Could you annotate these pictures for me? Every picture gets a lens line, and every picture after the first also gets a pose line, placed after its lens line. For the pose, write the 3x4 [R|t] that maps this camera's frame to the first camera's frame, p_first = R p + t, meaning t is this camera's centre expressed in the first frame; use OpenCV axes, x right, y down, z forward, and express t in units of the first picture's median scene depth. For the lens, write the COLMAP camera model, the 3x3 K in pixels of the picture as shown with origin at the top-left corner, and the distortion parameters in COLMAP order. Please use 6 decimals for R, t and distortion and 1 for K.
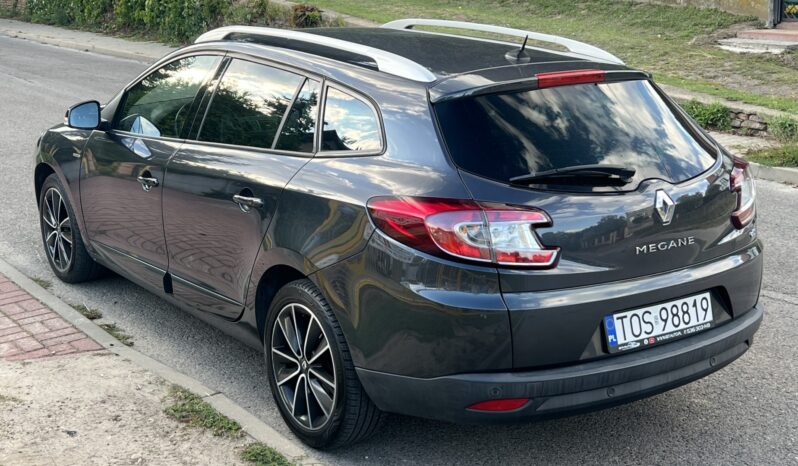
lens RADIAL K [[1098.9, 0, 399.0], [0, 1098.9, 233.0], [0, 0, 1]] dist [0.254040, -0.879192]
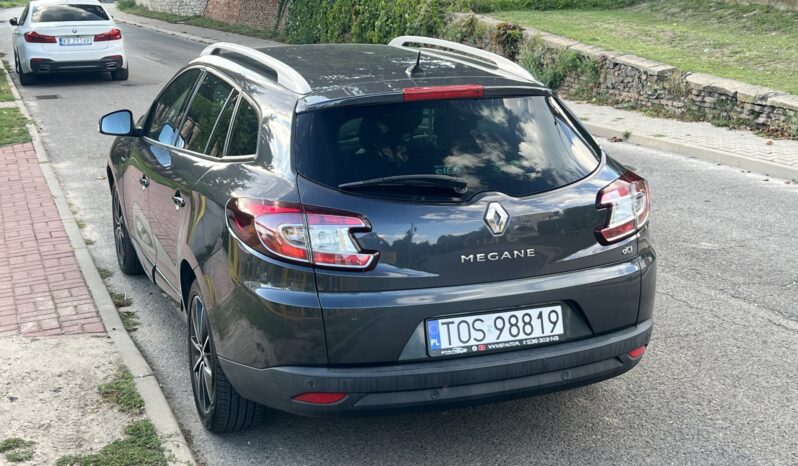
lens RADIAL K [[1098.9, 0, 399.0], [0, 1098.9, 233.0], [0, 0, 1]] dist [0.254040, -0.879192]
pose [[0.967794, 0.042216, -0.248177, 0.397943], [-0.046267, 0.998874, -0.010512, 0.004816], [0.247454, 0.021656, 0.968658, -0.009589]]
